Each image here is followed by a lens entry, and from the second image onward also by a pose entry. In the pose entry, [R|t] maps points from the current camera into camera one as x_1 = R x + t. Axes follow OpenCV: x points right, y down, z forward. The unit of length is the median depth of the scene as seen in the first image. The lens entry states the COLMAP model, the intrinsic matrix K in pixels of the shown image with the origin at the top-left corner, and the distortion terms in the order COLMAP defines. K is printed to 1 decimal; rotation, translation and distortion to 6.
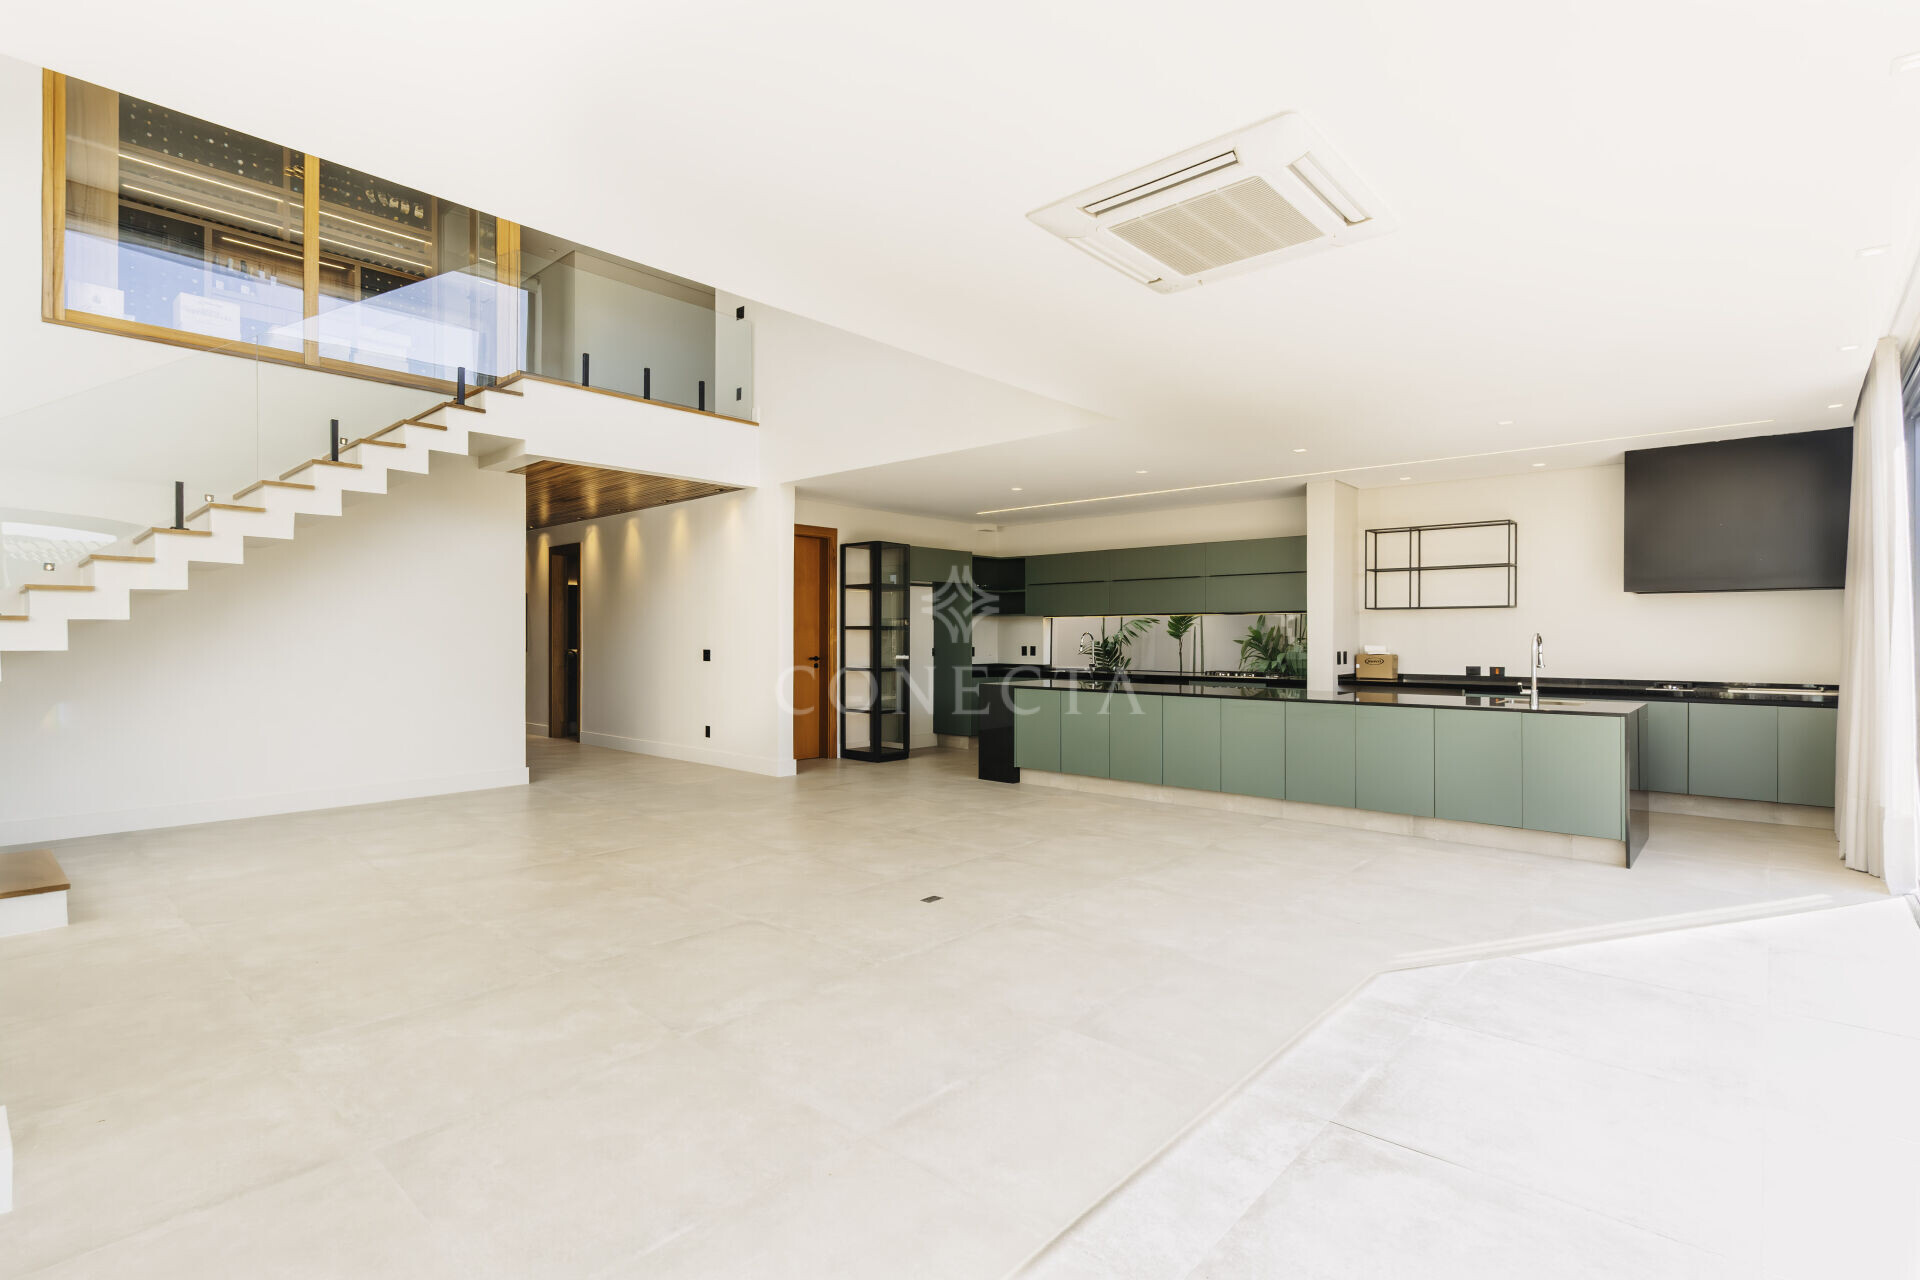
lens RADIAL K [[888.3, 0, 986.0], [0, 888.3, 639.3], [0, 0, 1]] dist [-0.006526, 0.000584]
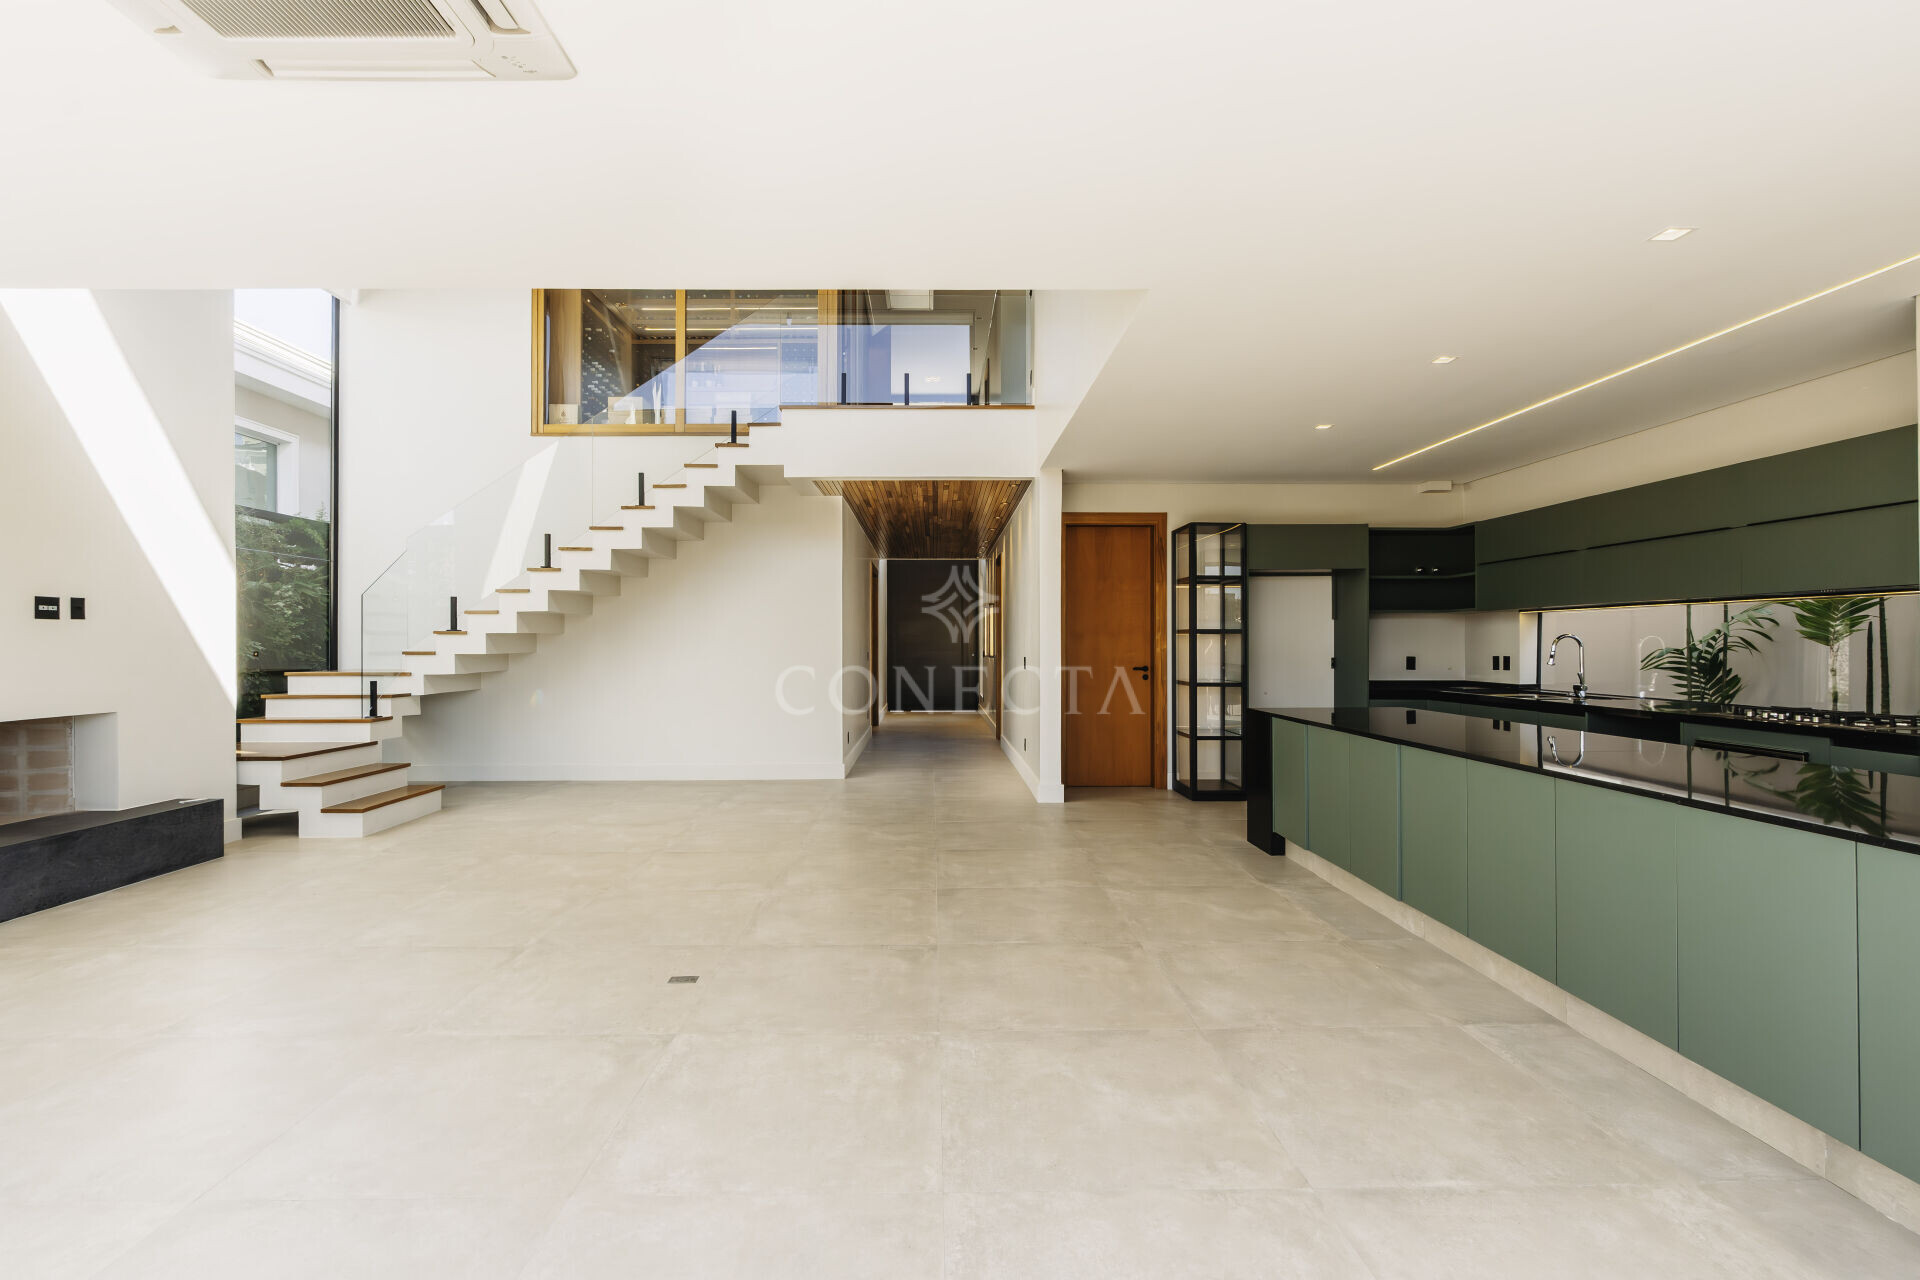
lens RADIAL K [[888.3, 0, 969.5], [0, 888.3, 644.0], [0, 0, 1]] dist [-0.006526, 0.000584]
pose [[0.677131, -0.002178, -0.735859, 0.365104], [0.001218, 0.999998, -0.001840, -0.000672], [0.735861, 0.000350, 0.677132, 0.349993]]
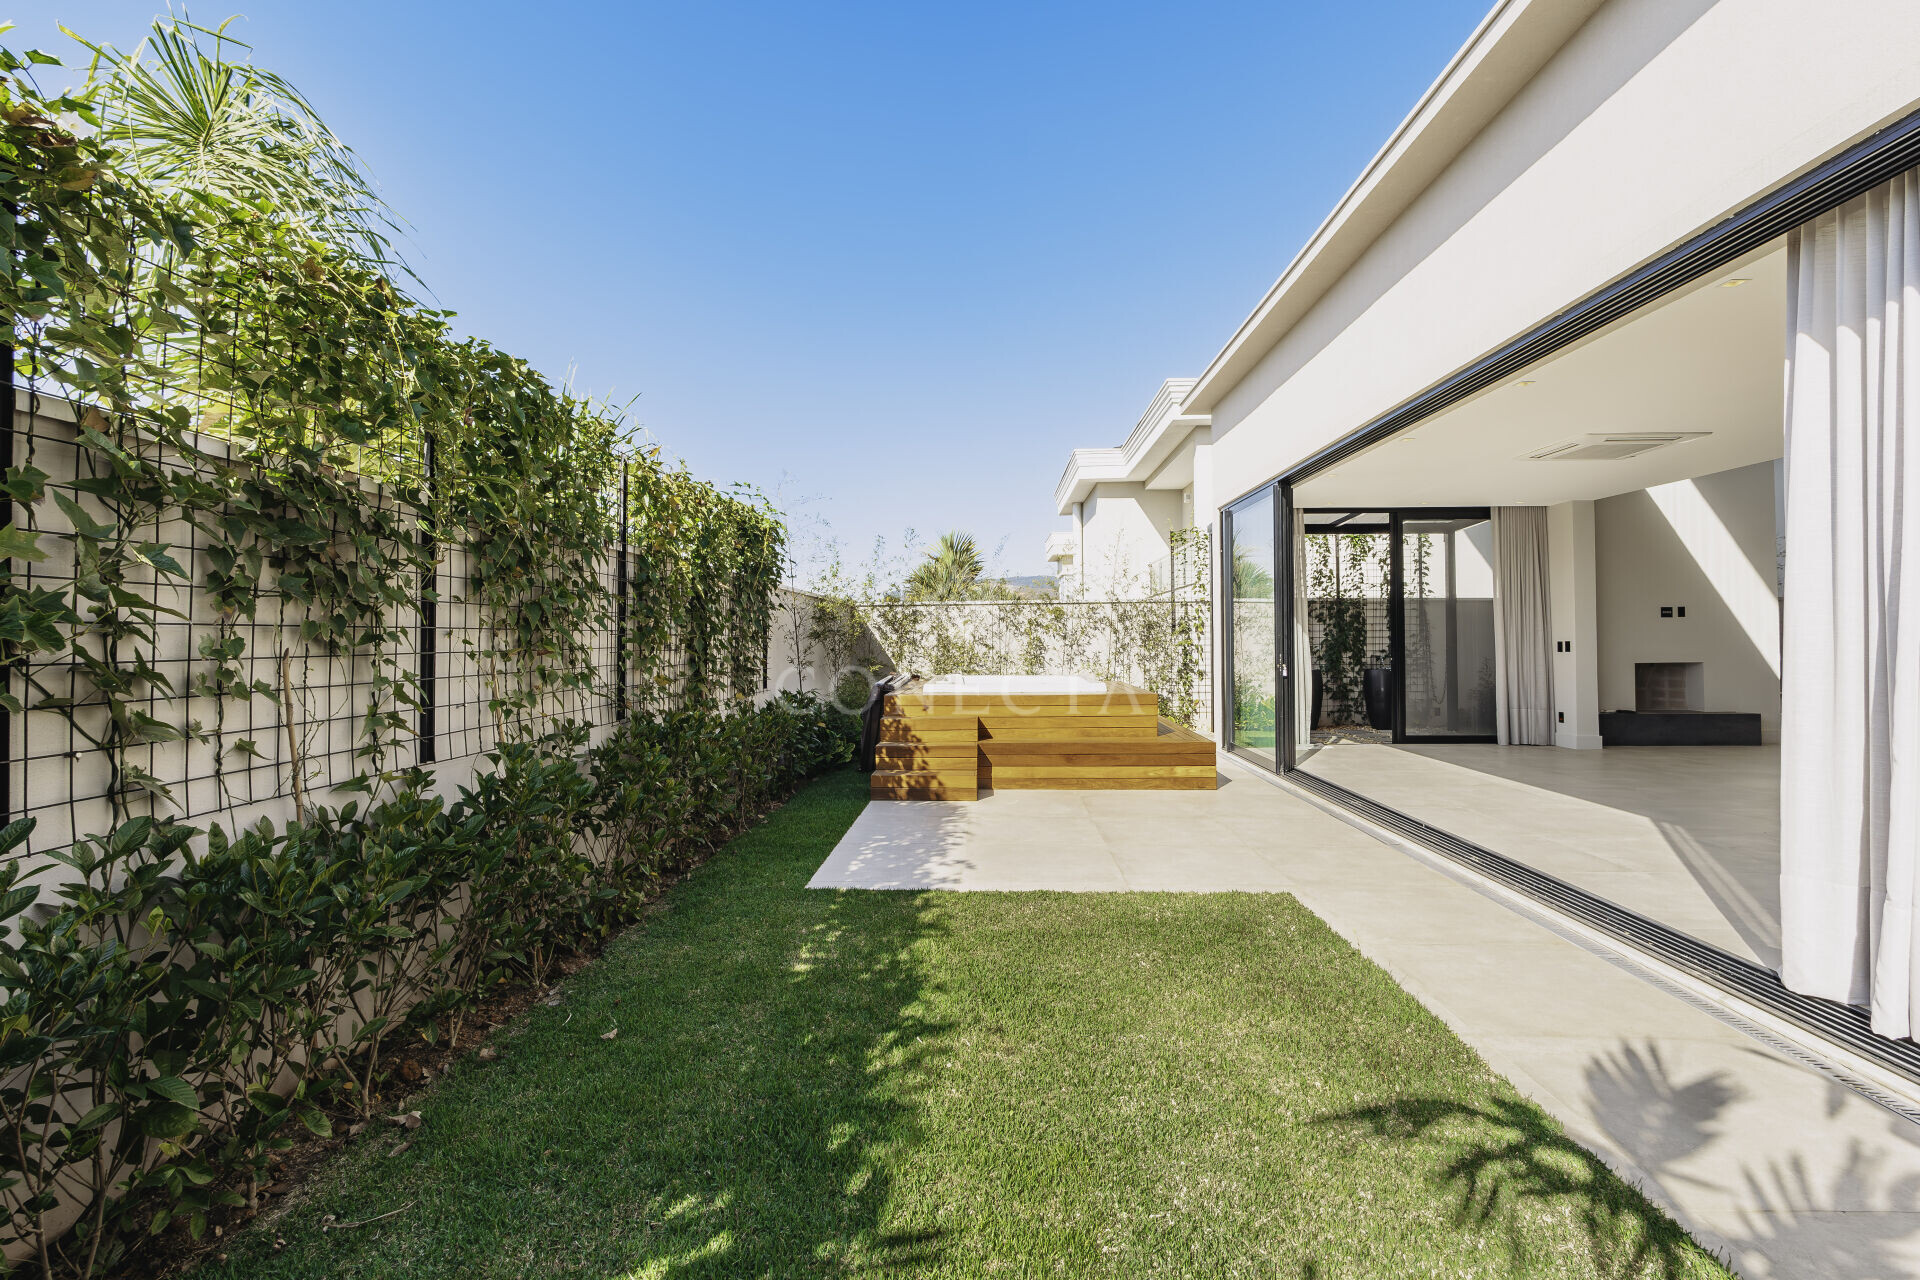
lens RADIAL K [[888.3, 0, 967.5], [0, 888.3, 620.9], [0, 0, 1]] dist [-0.006526, 0.000584]
pose [[-0.764405, -0.009540, -0.644666, 1.085117], [0.003241, 0.999821, -0.018639, 0.006502], [0.644728, -0.016337, -0.764237, 0.609340]]
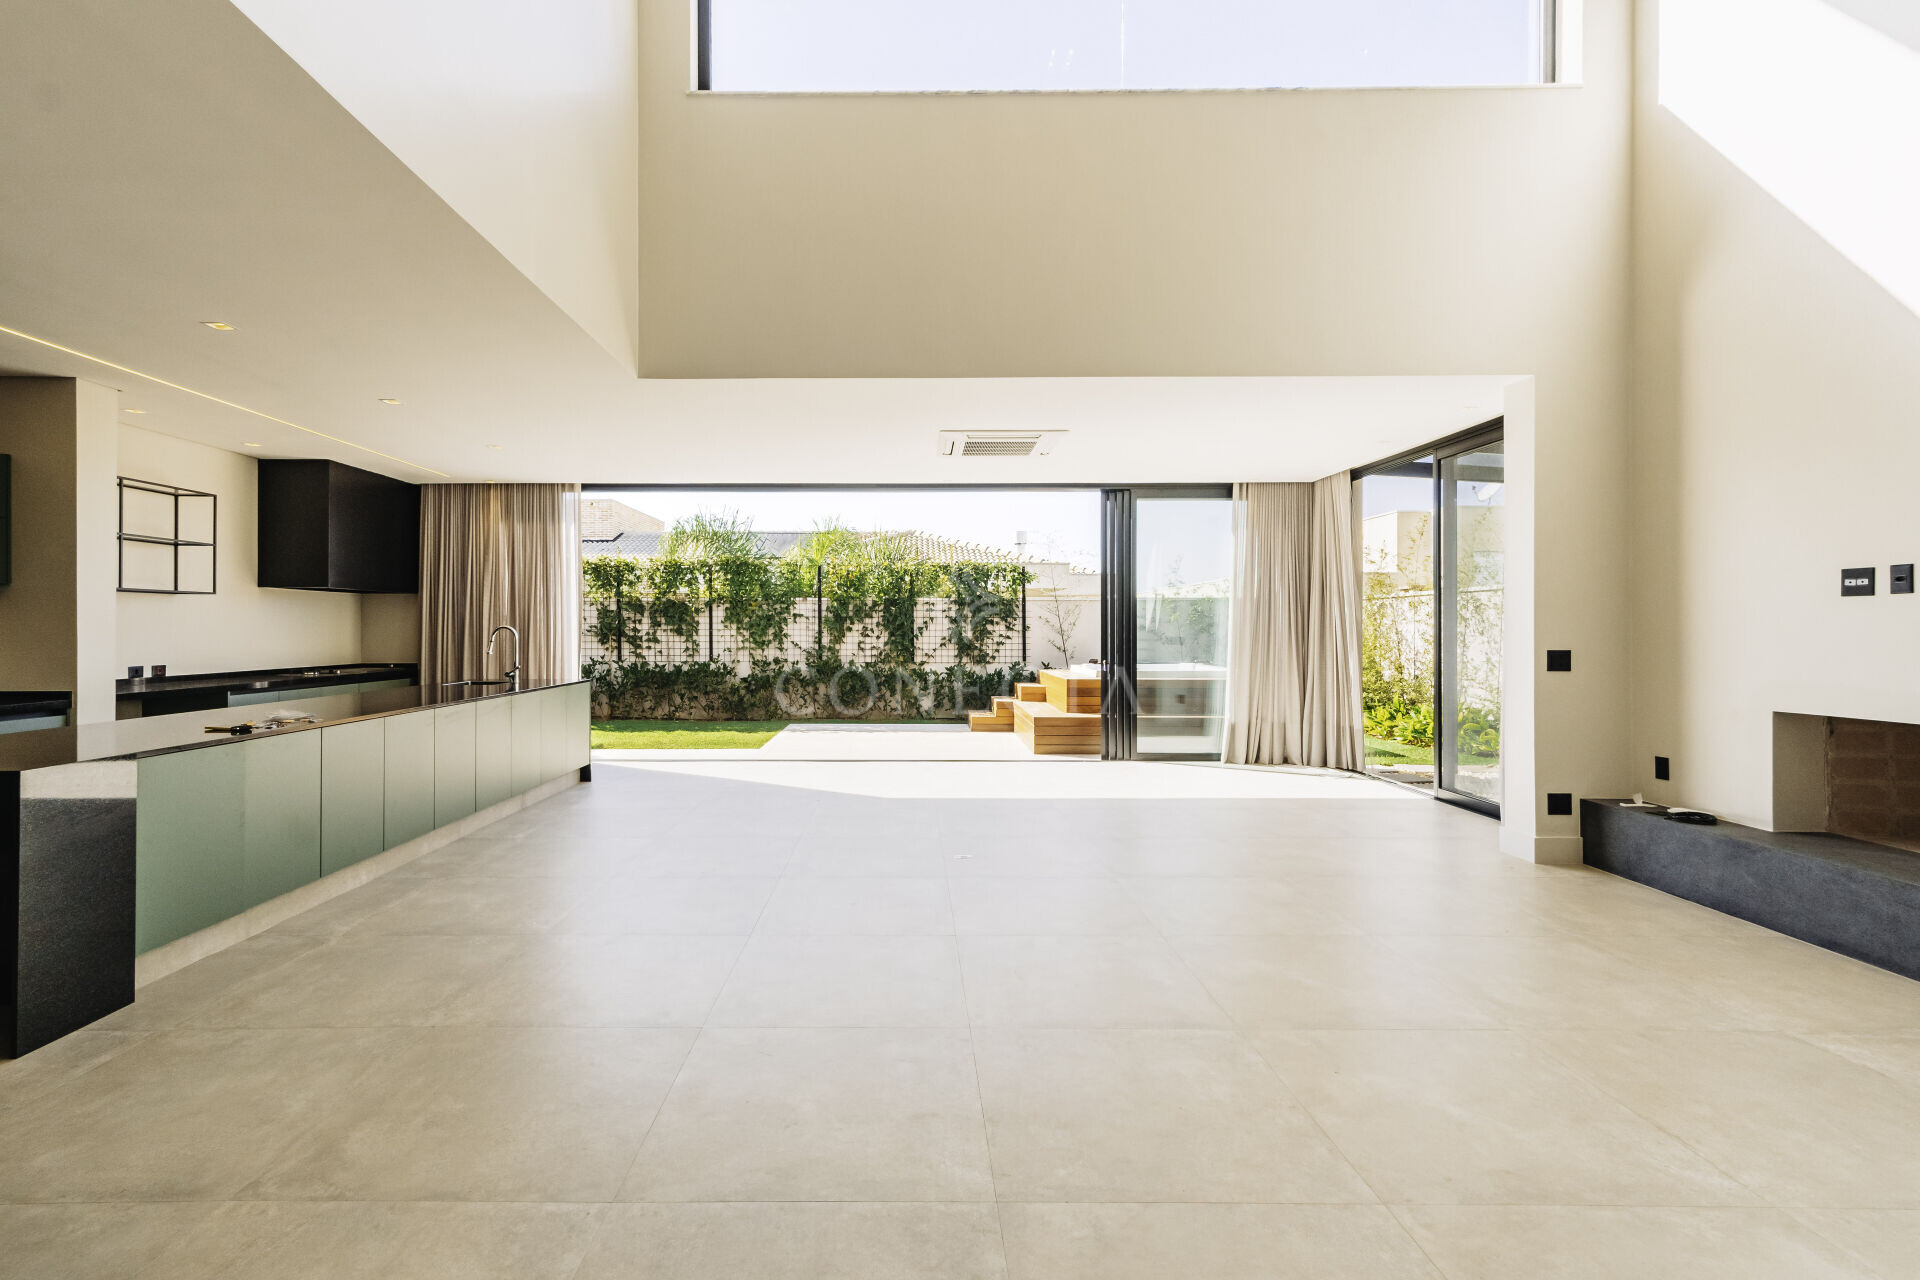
lens RADIAL K [[888.3, 0, 902.1], [0, 888.3, 632.9], [0, 0, 1]] dist [-0.006526, 0.000584]
pose [[-0.652299, -0.004544, 0.757948, -0.461379], [0.001526, 0.999972, 0.007309, -0.003273], [-0.757960, 0.005925, -0.652274, 0.958749]]
